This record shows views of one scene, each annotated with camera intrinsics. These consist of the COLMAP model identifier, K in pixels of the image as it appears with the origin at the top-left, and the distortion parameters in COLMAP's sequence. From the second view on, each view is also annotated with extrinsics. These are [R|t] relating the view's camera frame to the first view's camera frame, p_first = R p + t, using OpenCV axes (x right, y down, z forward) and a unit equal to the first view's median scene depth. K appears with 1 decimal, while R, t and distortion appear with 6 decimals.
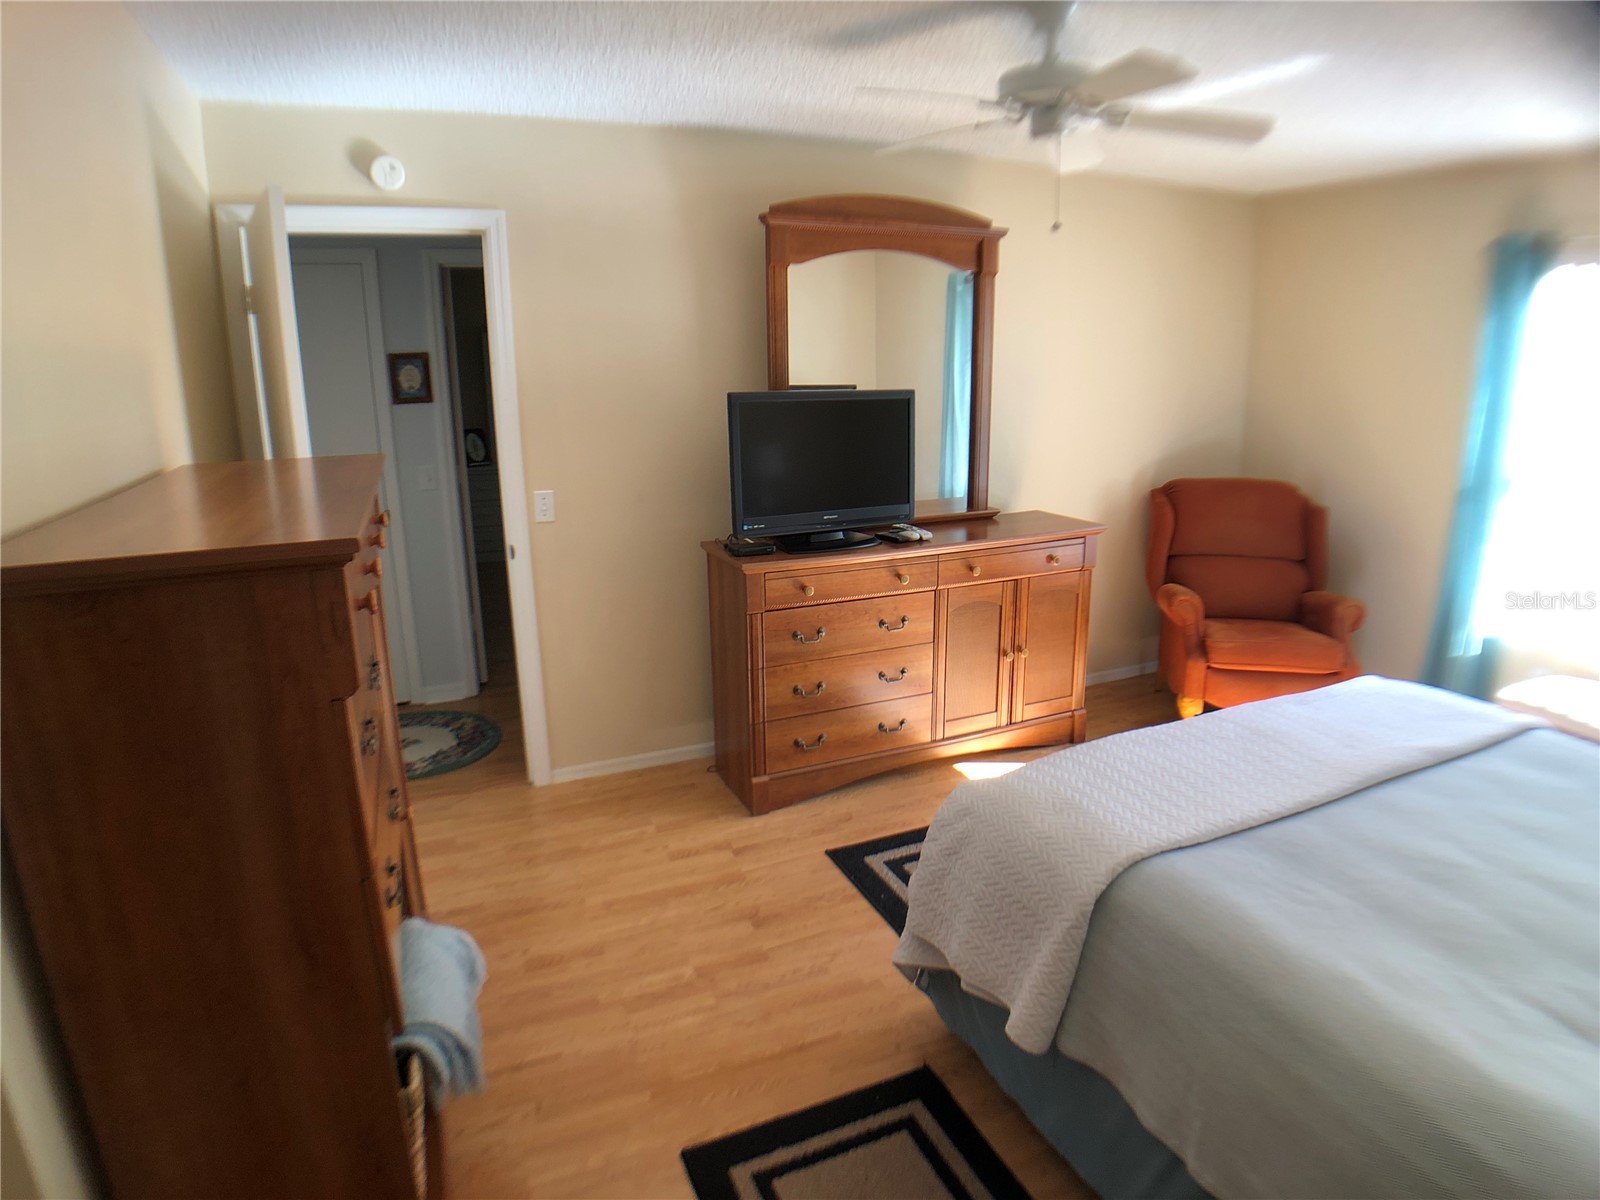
lens RADIAL K [[909.2, 0, 812.3], [0, 909.2, 592.2], [0, 0, 1]] dist [-0.134169, 0.043425]
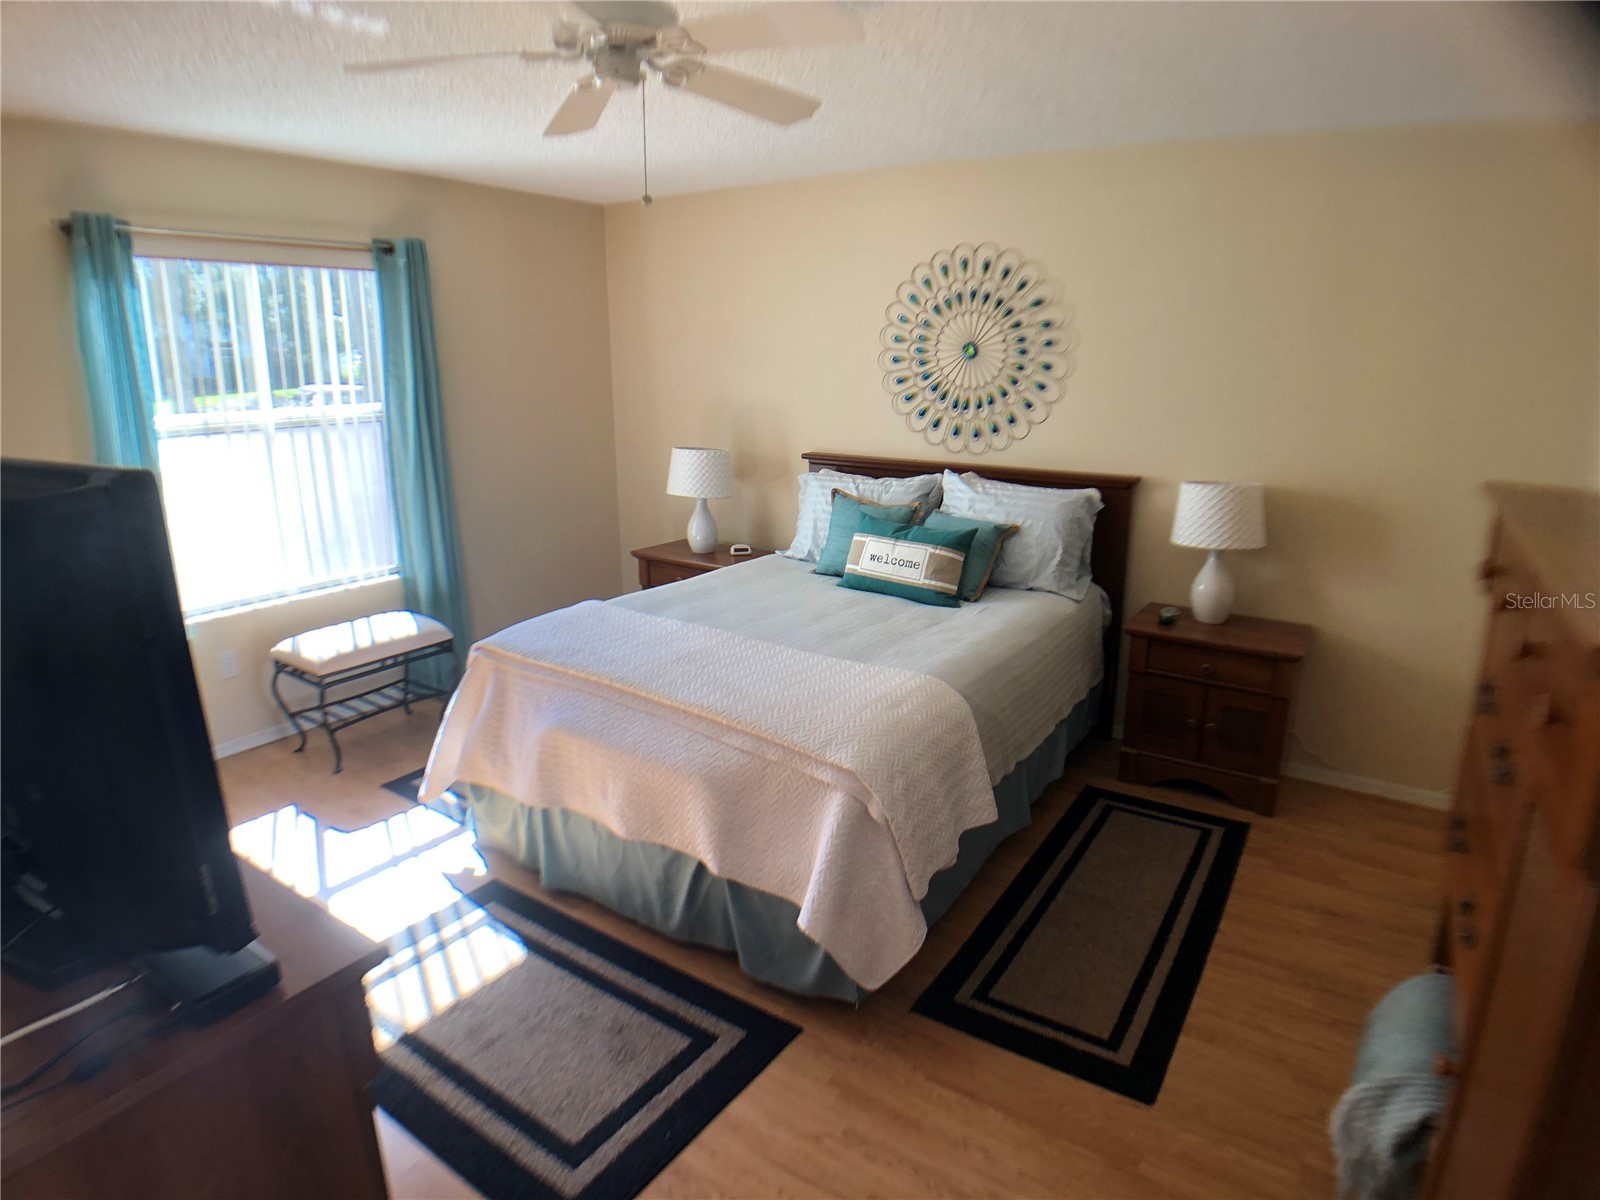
lens RADIAL K [[909.2, 0, 812.3], [0, 909.2, 592.2], [0, 0, 1]] dist [-0.134169, 0.043425]
pose [[-0.533512, -0.203454, 0.820957, -0.639812], [0.217006, 0.905218, 0.365361, -0.370011], [-0.817480, 0.373077, -0.438794, 1.518648]]
